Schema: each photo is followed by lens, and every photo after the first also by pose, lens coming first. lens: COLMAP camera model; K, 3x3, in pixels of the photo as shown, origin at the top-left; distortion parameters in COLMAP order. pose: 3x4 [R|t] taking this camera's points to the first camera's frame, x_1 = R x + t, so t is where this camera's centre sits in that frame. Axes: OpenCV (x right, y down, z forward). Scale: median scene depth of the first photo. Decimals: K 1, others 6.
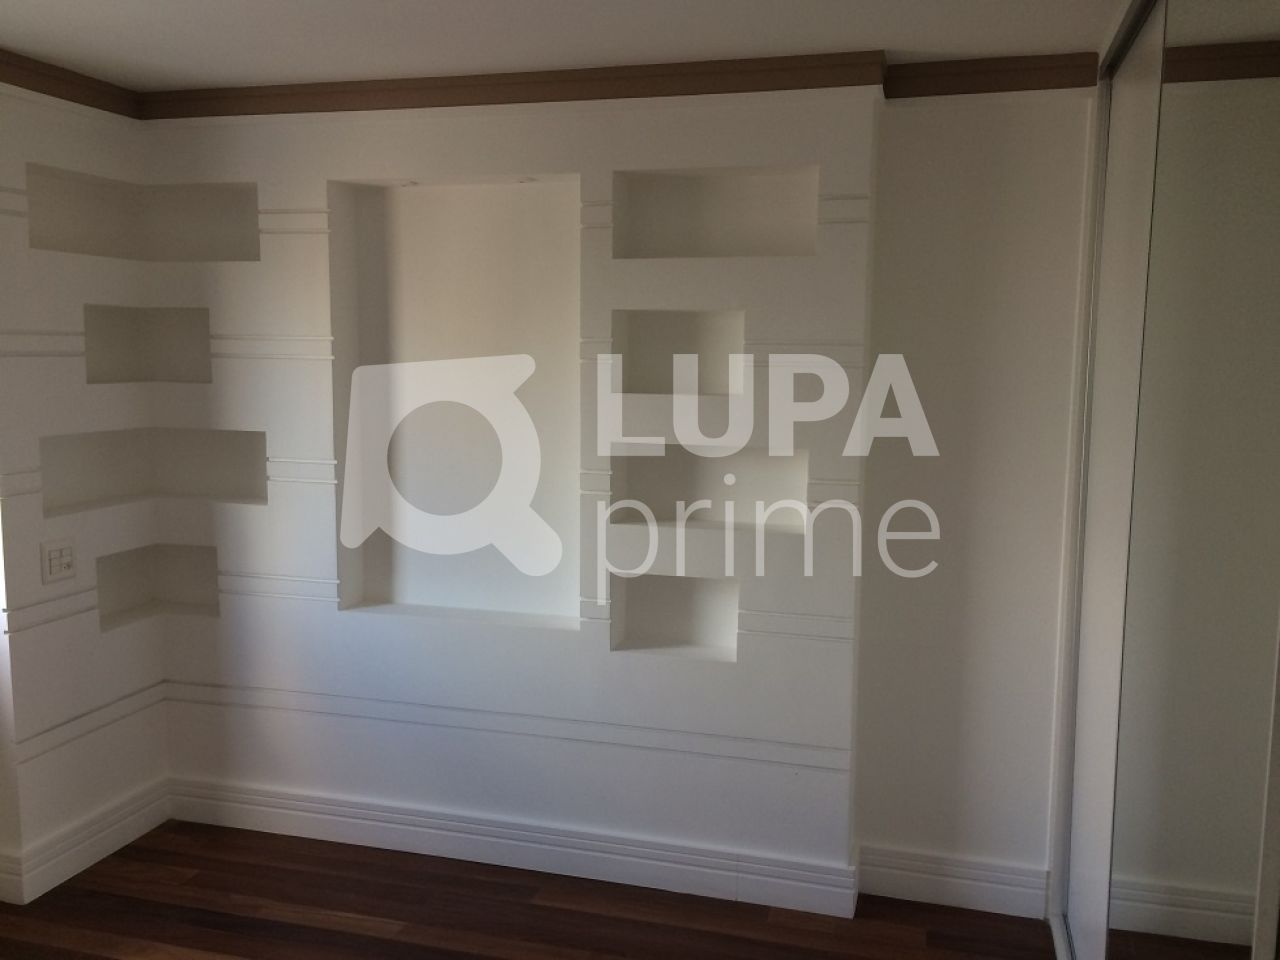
lens RADIAL K [[1098.8, 0, 641.5], [0, 1098.8, 486.5], [0, 0, 1]] dist [0.096792, -0.132498]
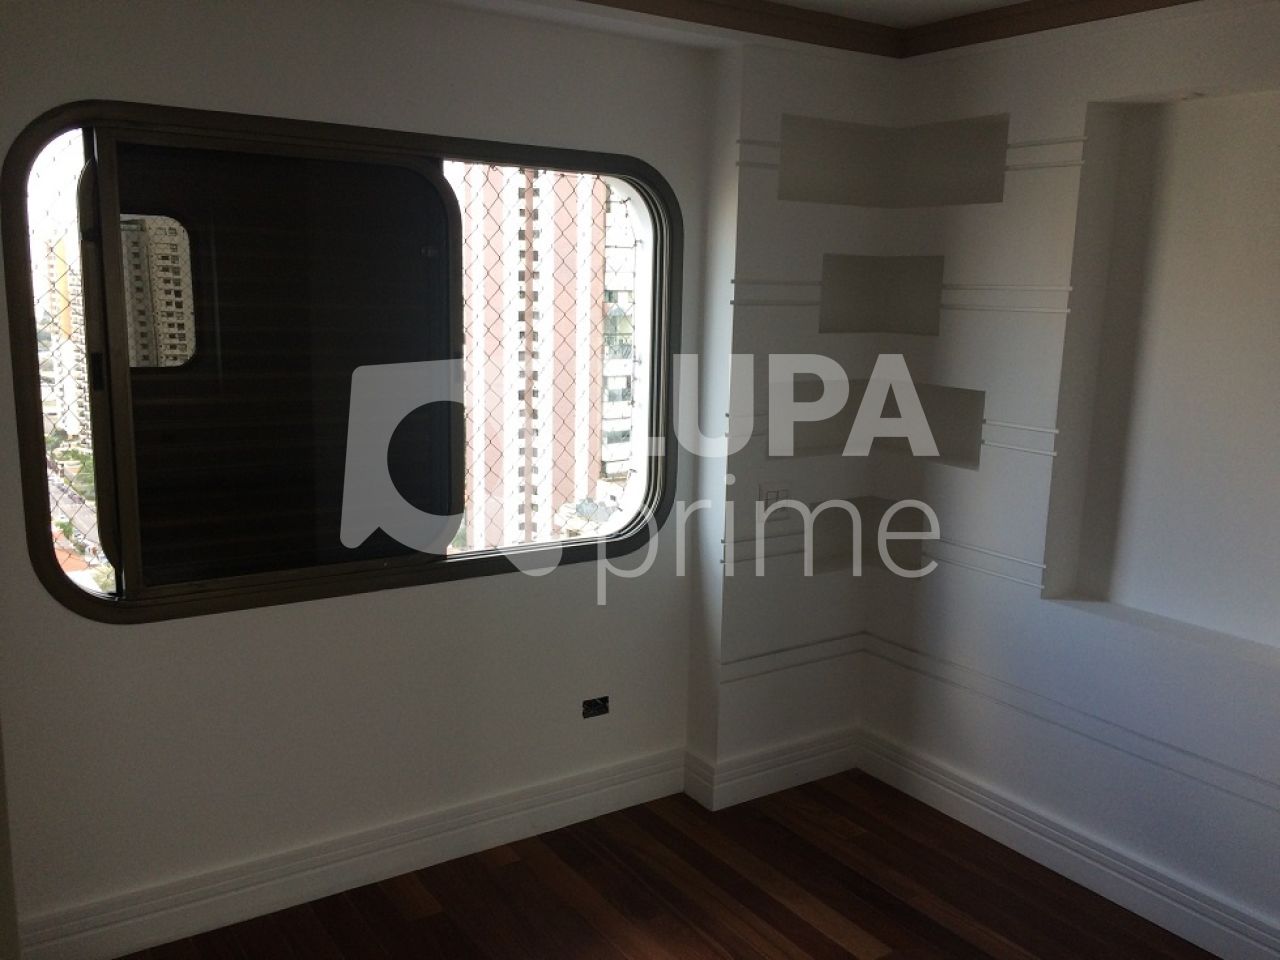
lens RADIAL K [[1098.8, 0, 641.5], [0, 1098.8, 486.5], [0, 0, 1]] dist [0.096792, -0.132498]
pose [[0.763663, 0.125385, -0.633322, 0.034445], [-0.096816, 0.992108, 0.079677, -0.017223], [0.638314, 0.000470, 0.769776, 0.117659]]
